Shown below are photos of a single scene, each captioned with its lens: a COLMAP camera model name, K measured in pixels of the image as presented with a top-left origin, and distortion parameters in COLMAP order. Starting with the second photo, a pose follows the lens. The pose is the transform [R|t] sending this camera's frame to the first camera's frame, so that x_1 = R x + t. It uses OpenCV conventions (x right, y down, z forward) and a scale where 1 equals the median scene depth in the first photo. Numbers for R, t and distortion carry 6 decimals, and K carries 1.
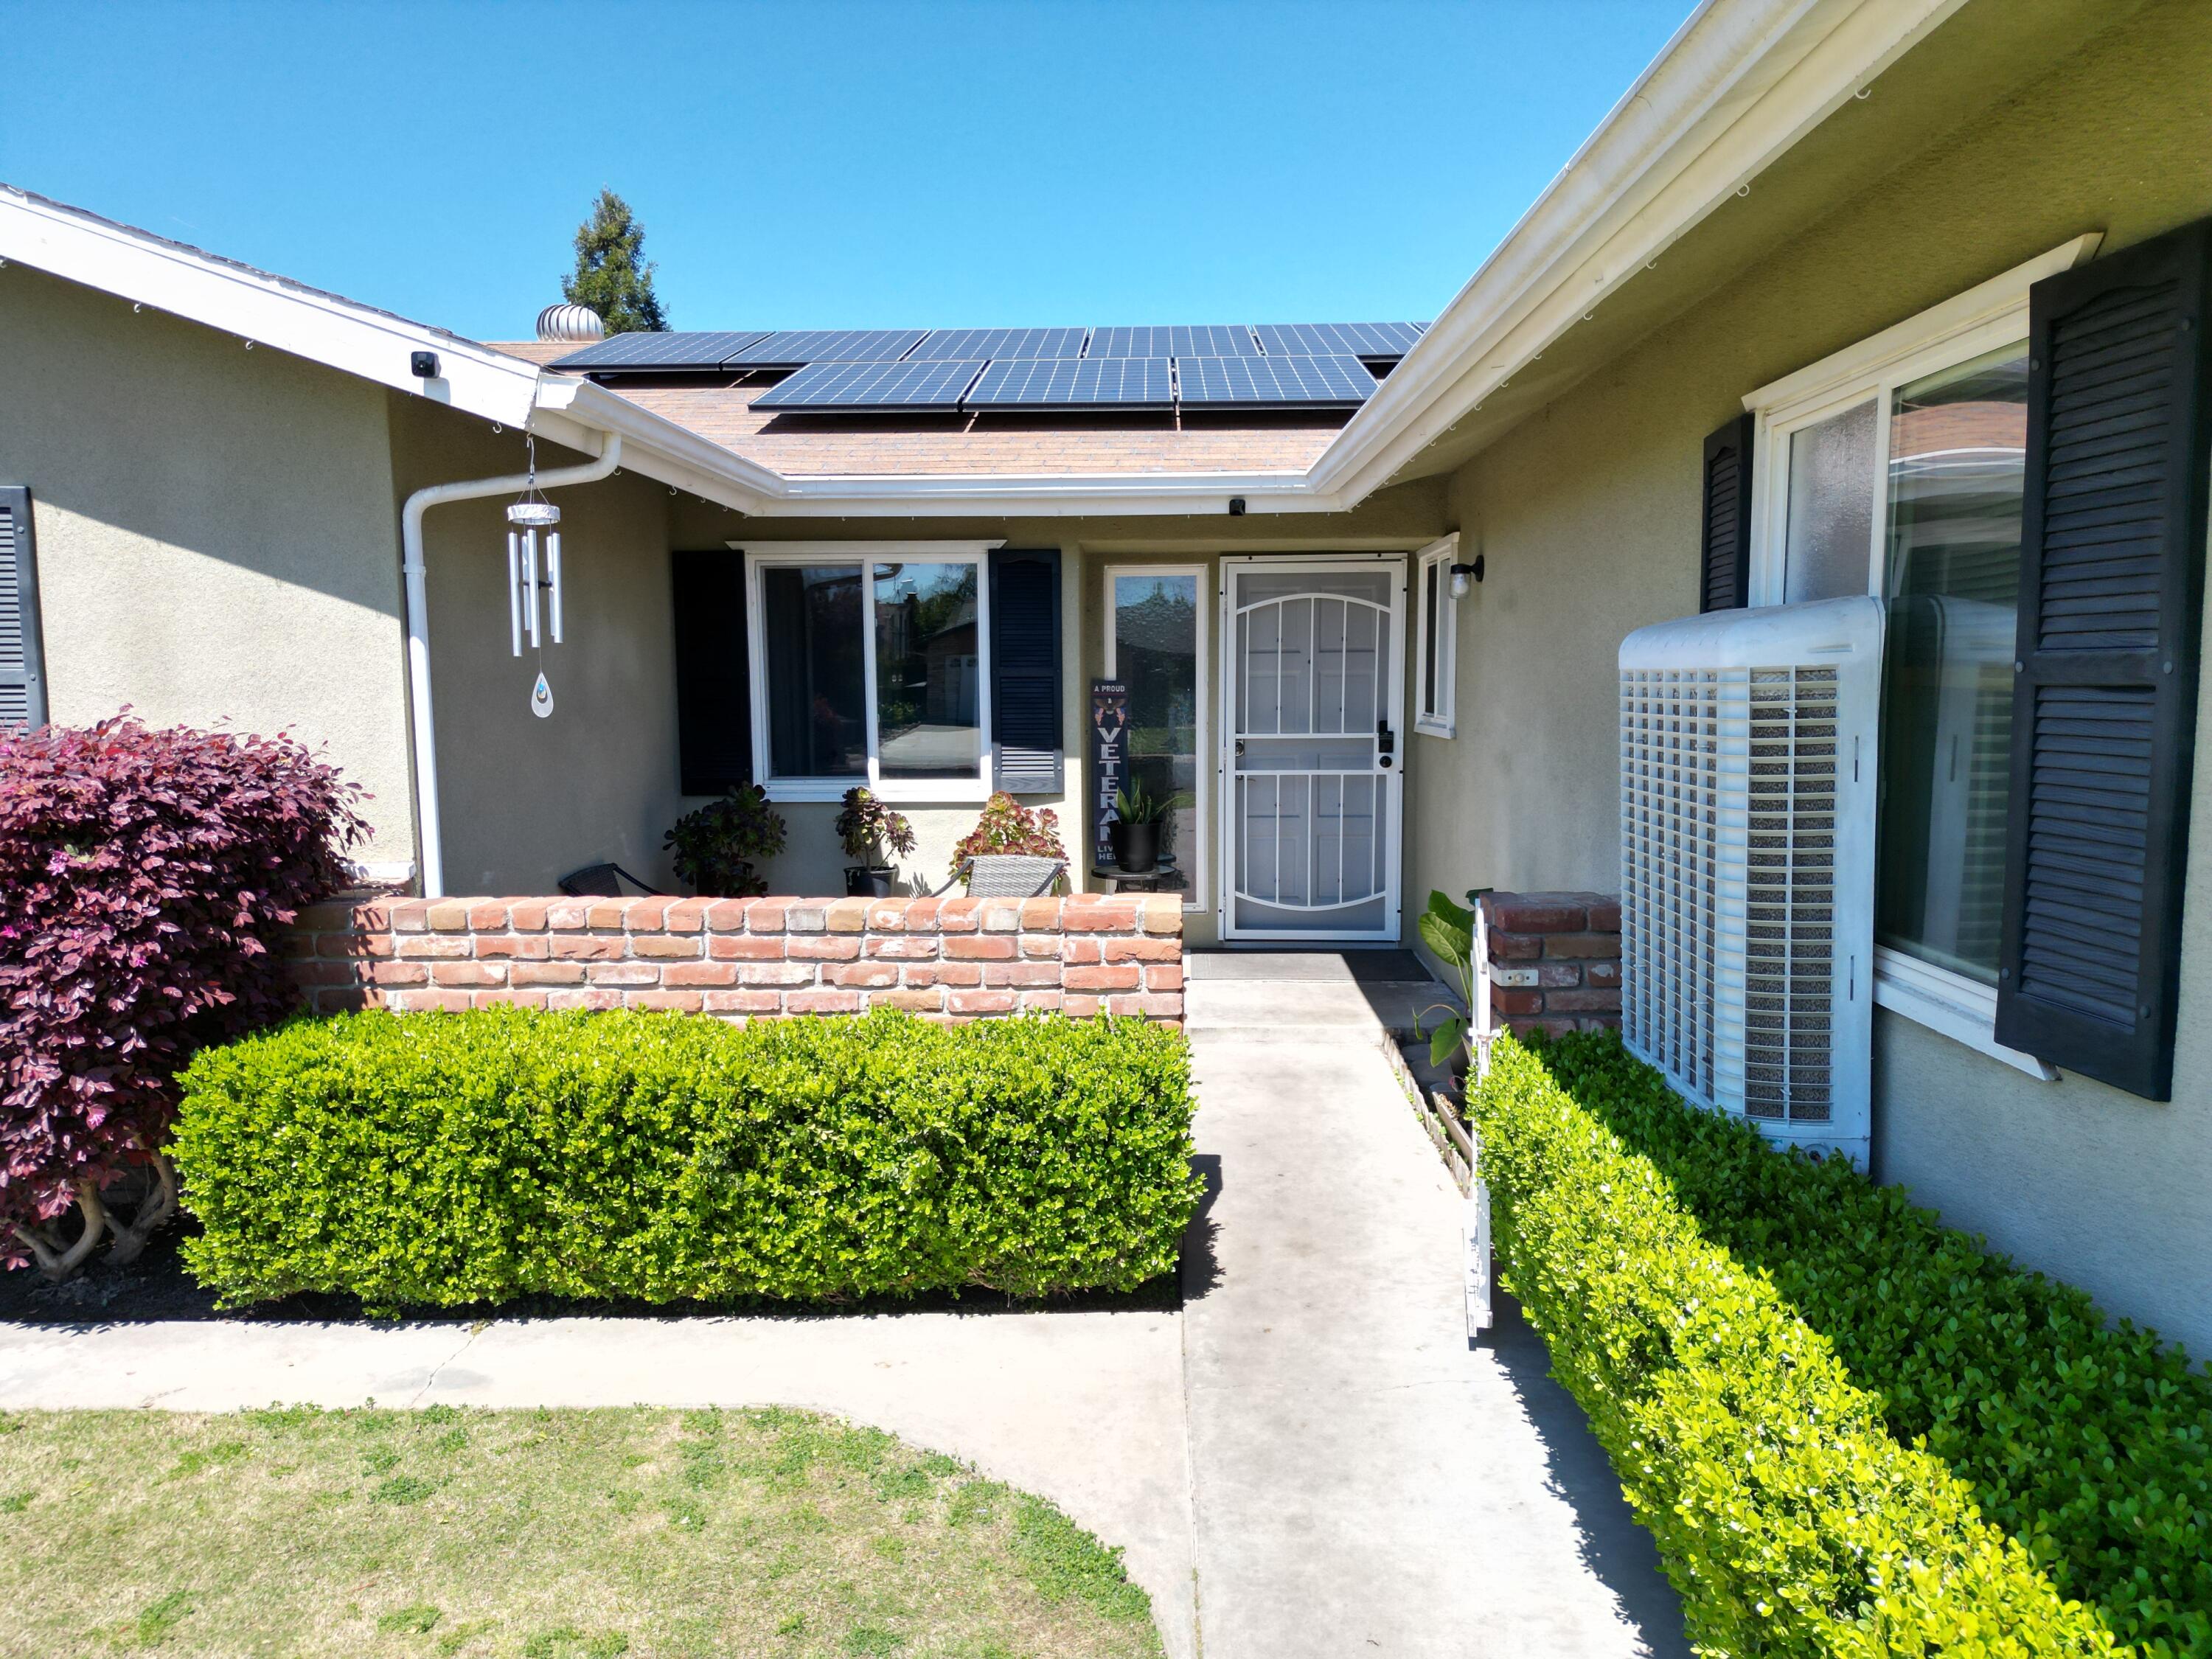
lens RADIAL K [[1564.7, 0, 1088.9], [0, 1564.7, 836.0], [0, 0, 1]] dist [0.082600, -0.069174]
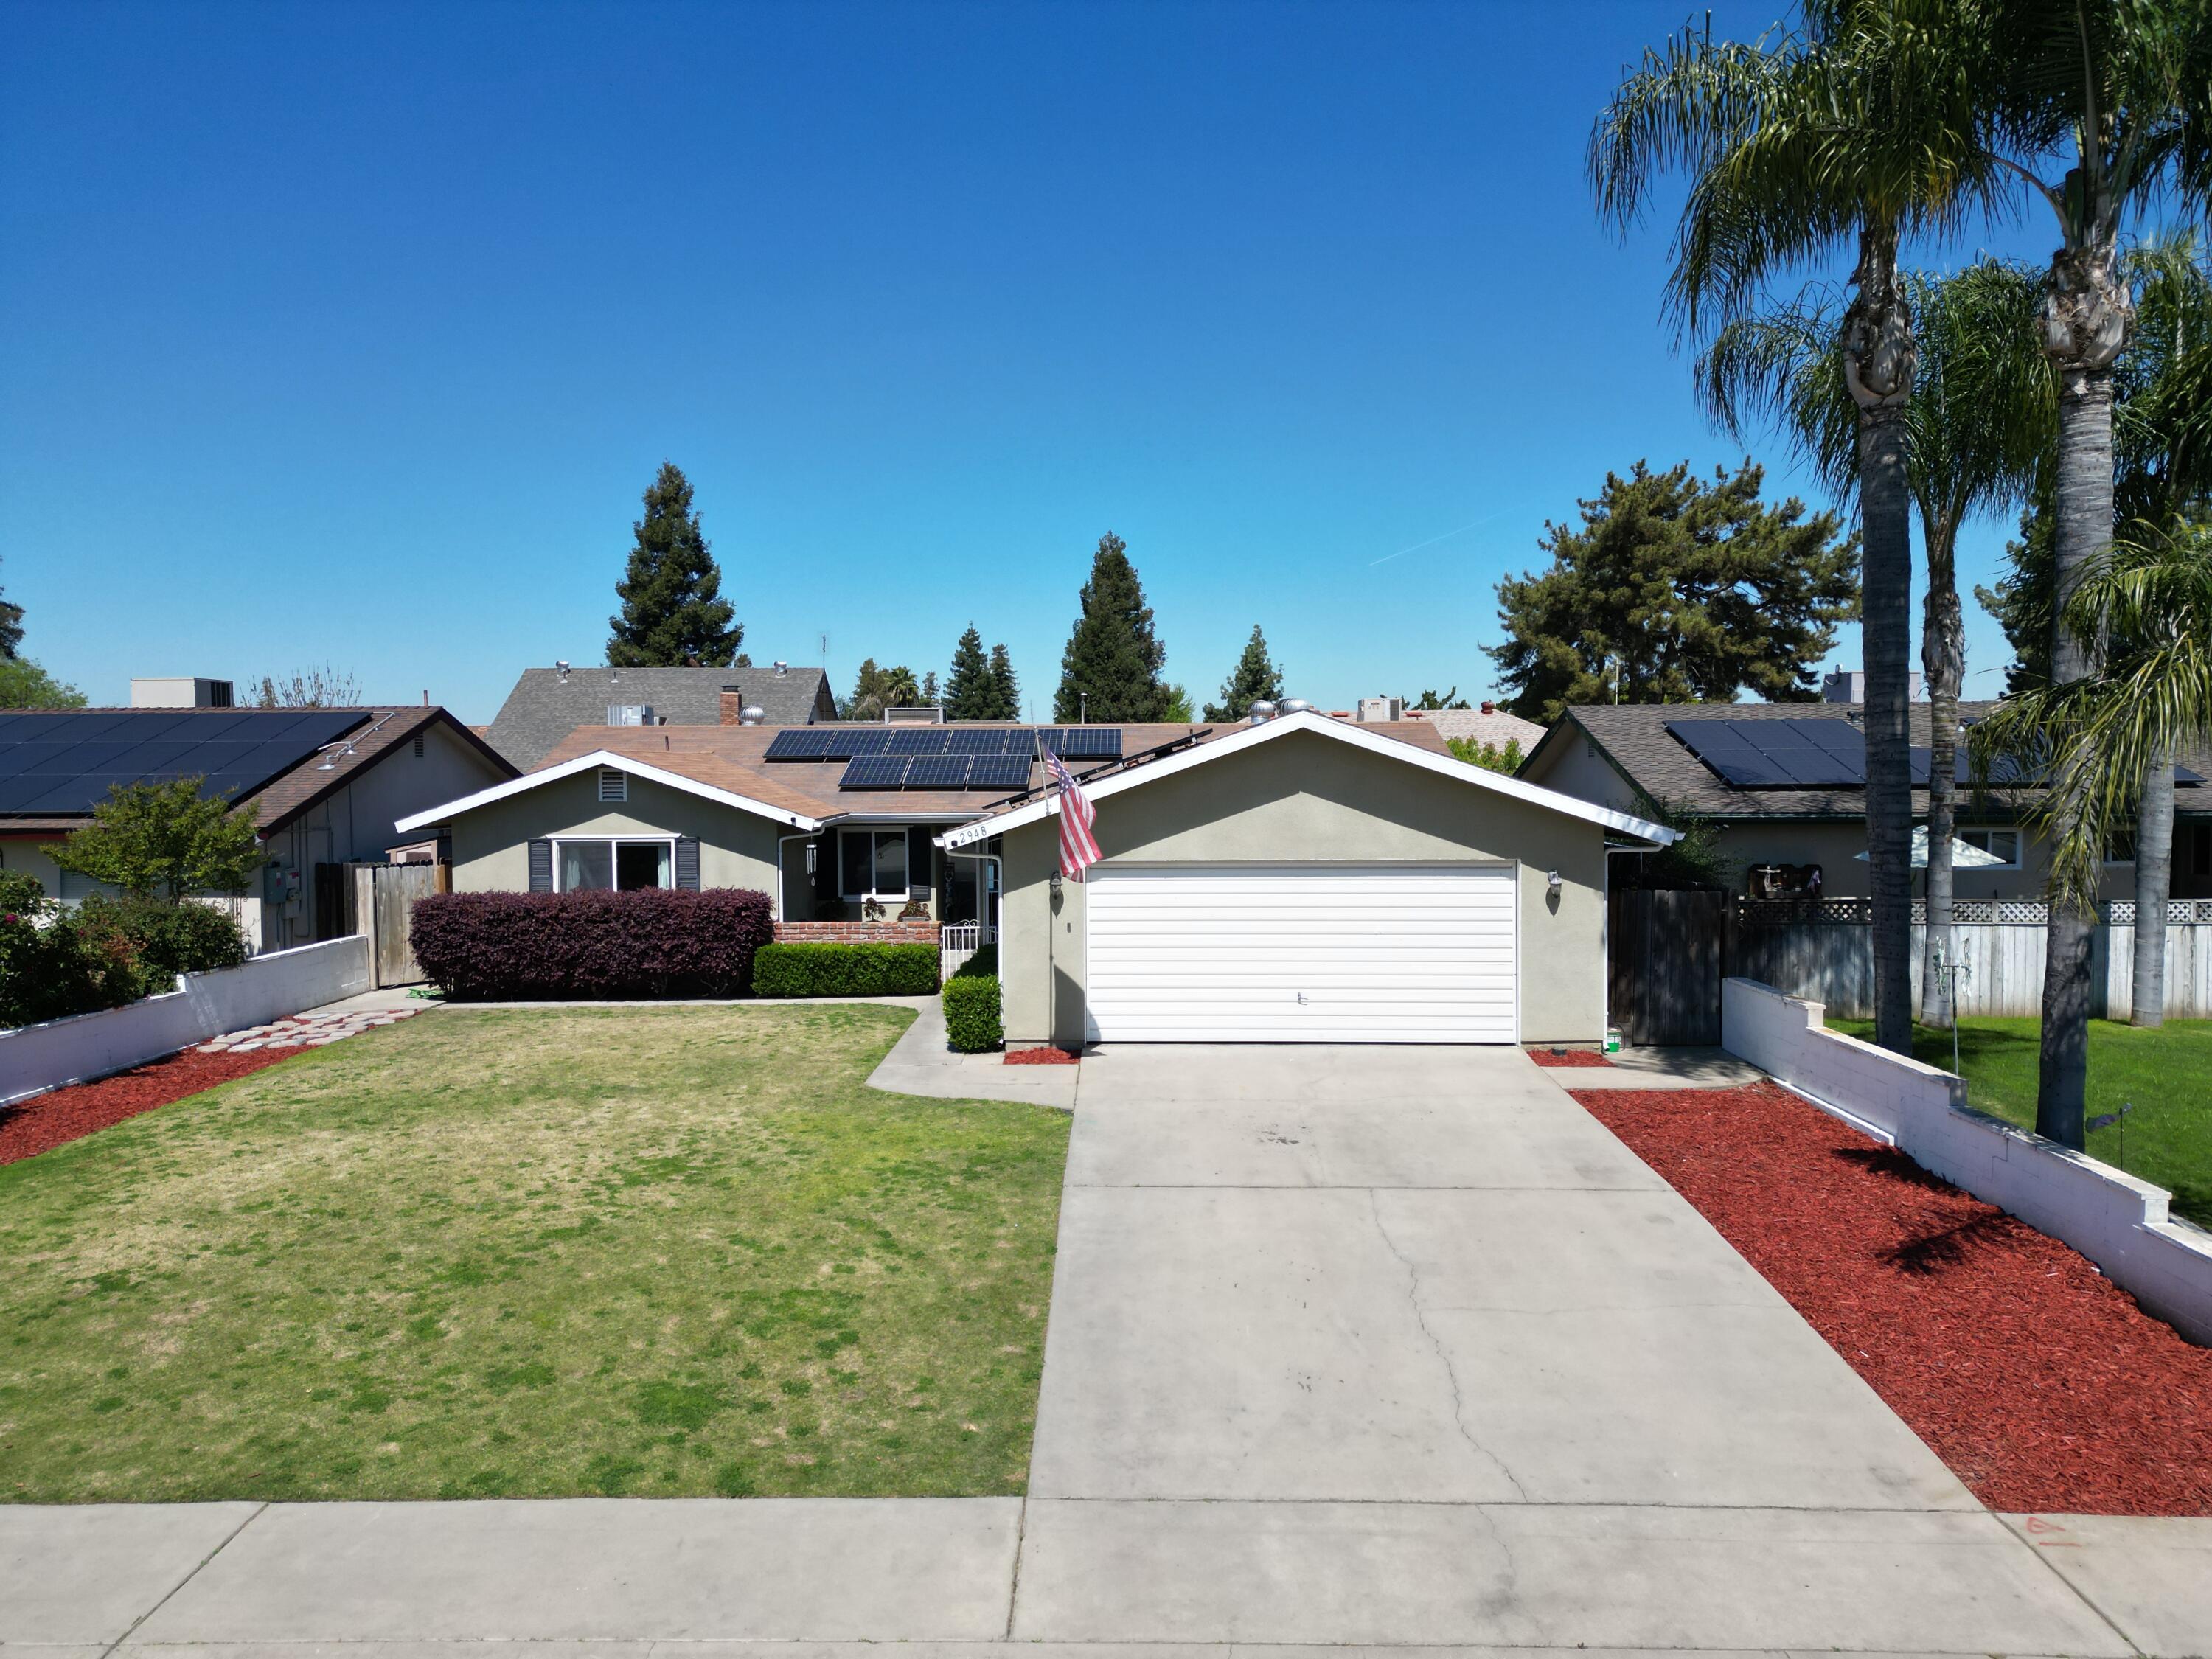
lens RADIAL K [[1567.9, 0, 1110.2], [0, 1567.9, 792.3], [0, 0, 1]] dist [0.112177, -0.212283]
pose [[0.999432, 0.000788, 0.033689, 0.401333], [0.002103, 0.996318, -0.085707, 0.055010], [-0.033633, 0.085730, 0.995751, -3.745822]]
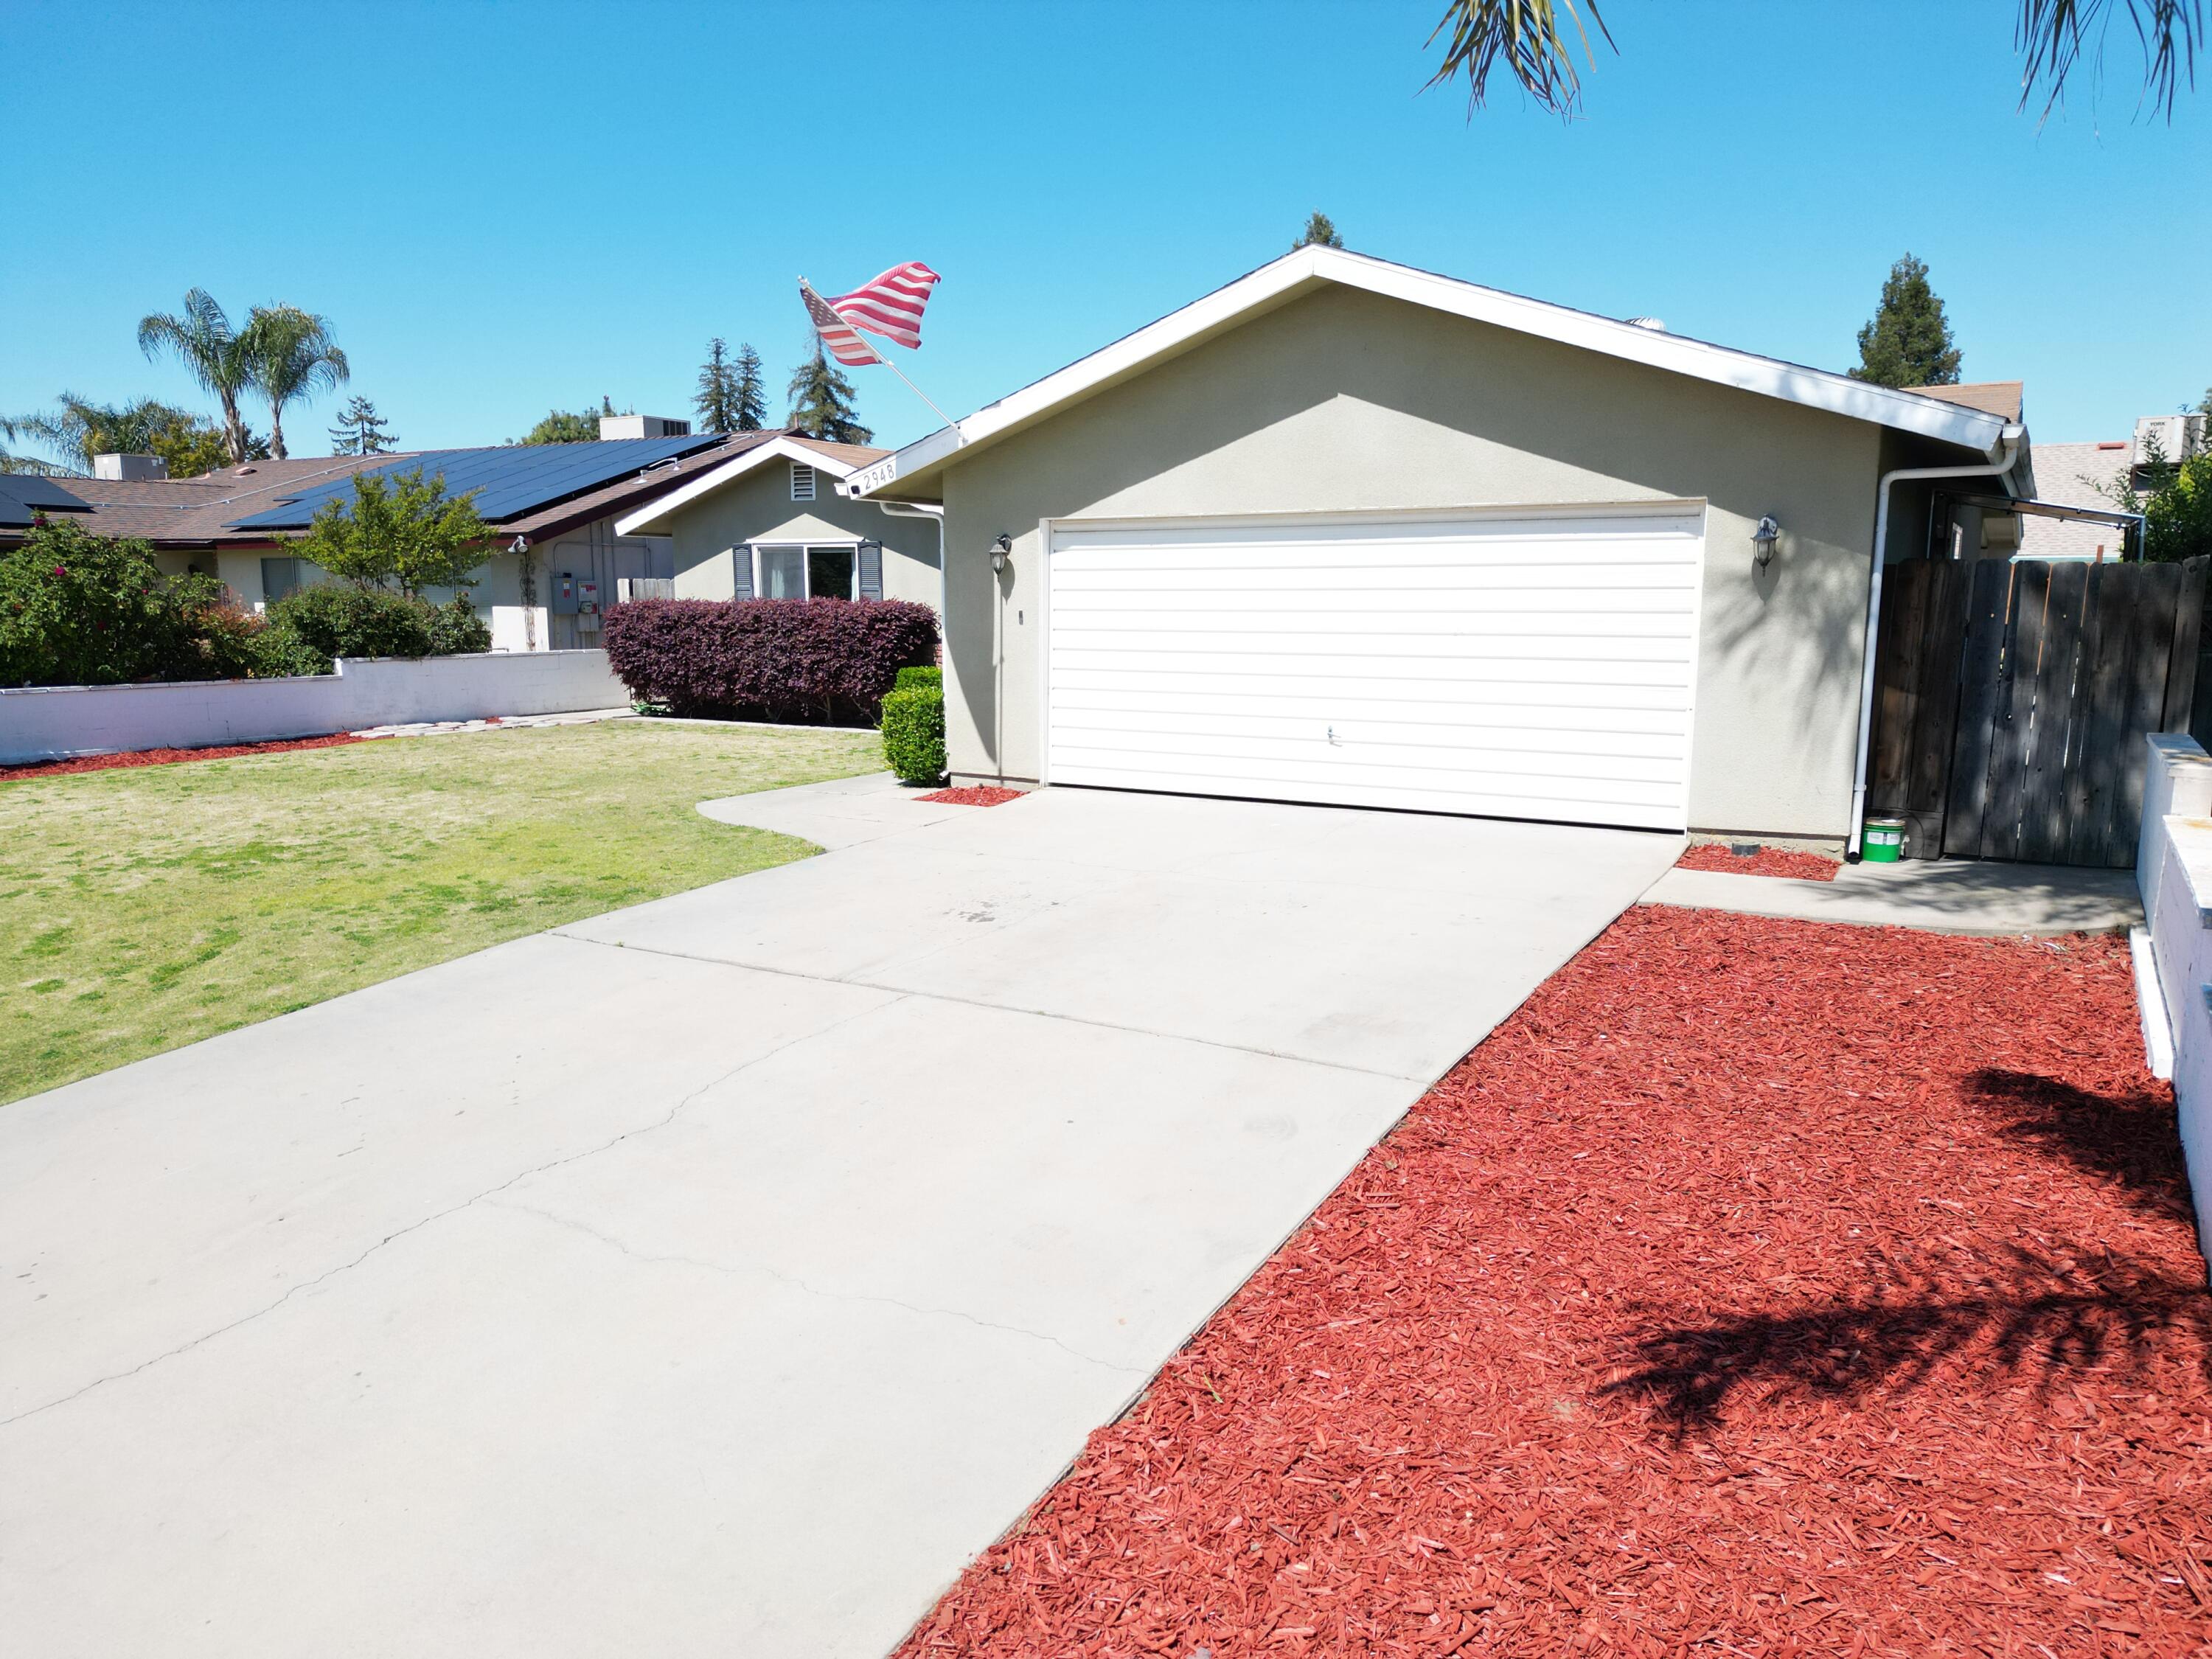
lens RADIAL K [[1564.7, 0, 1088.9], [0, 1564.7, 836.0], [0, 0, 1]] dist [0.082600, -0.069174]
pose [[0.879332, 0.082166, -0.469068, 1.734386], [-0.057900, 0.996142, 0.065951, 0.233598], [0.472677, -0.030834, 0.880696, -2.290318]]
